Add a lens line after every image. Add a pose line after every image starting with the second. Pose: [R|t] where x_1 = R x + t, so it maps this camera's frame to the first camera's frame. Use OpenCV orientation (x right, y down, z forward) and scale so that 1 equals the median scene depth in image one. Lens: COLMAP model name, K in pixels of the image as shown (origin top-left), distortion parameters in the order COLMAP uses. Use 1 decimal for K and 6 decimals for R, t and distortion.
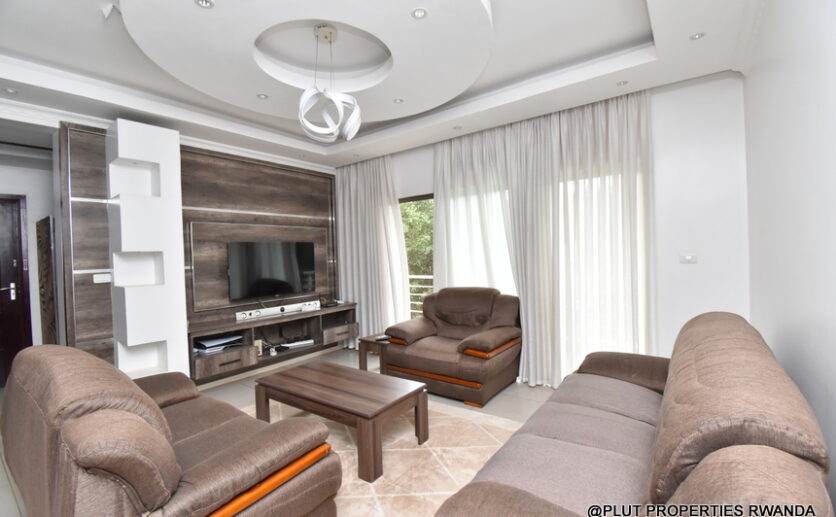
lens RADIAL K [[363.3, 0, 415.9], [0, 363.3, 258.6], [0, 0, 1]] dist [0.001743, -0.019726]
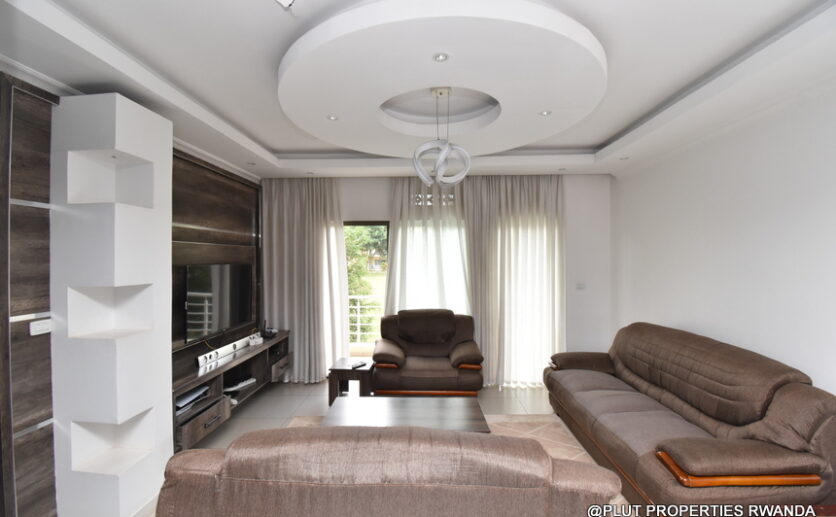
lens RADIAL K [[363.3, 0, 415.9], [0, 363.3, 258.6], [0, 0, 1]] dist [0.001743, -0.019726]
pose [[0.829614, 0.029142, 0.557576, -0.546450], [-0.015621, 0.999458, -0.028995, -0.047365], [-0.558119, 0.015345, 0.829619, 0.087574]]
